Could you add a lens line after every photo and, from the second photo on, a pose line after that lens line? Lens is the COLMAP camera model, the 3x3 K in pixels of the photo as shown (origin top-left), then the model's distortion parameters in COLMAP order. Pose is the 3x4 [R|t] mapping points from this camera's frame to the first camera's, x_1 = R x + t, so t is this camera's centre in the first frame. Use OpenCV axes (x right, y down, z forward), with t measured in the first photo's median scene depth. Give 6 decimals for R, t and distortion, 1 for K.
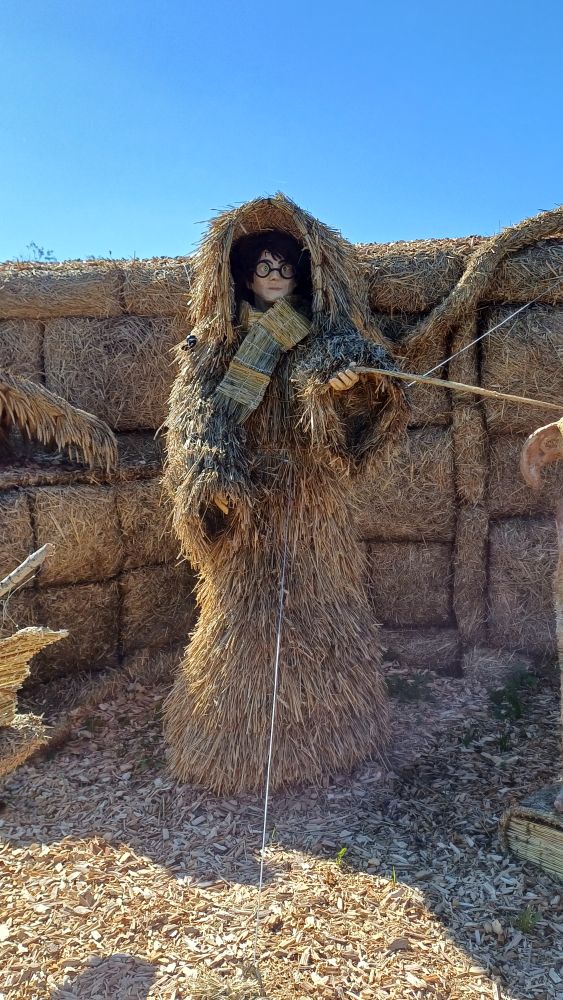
lens RADIAL K [[724.5, 0, 281.5], [0, 724.5, 500.0], [0, 0, 1]] dist [0.088948, -0.097861]
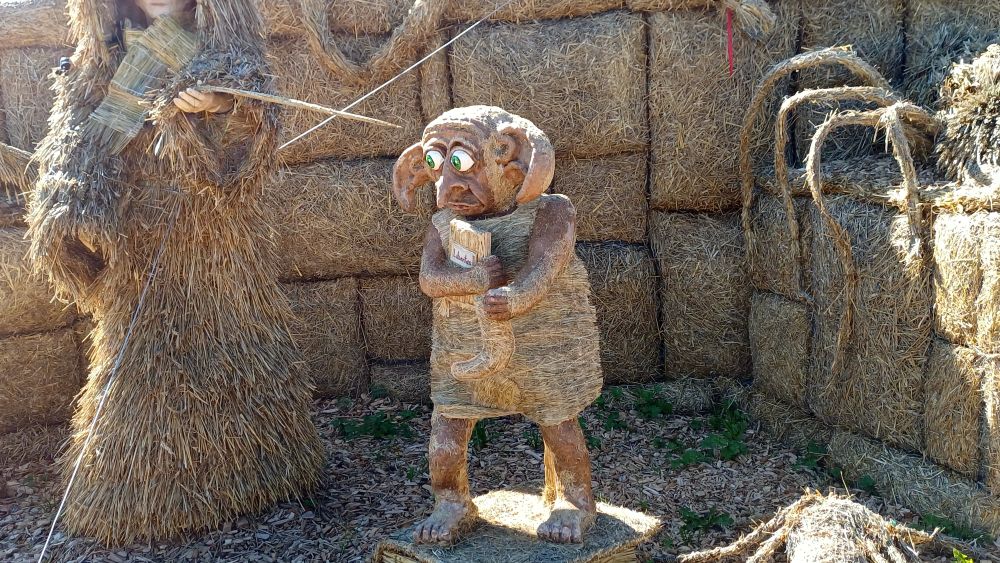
lens RADIAL K [[724.5, 0, 500.0], [0, 724.5, 281.5], [0, 0, 1]] dist [0.088948, -0.097861]
pose [[0.998295, -0.039718, 0.042780, 0.372479], [0.037320, 0.997763, 0.055464, 0.022563], [-0.044887, -0.053773, 0.997544, 0.036930]]
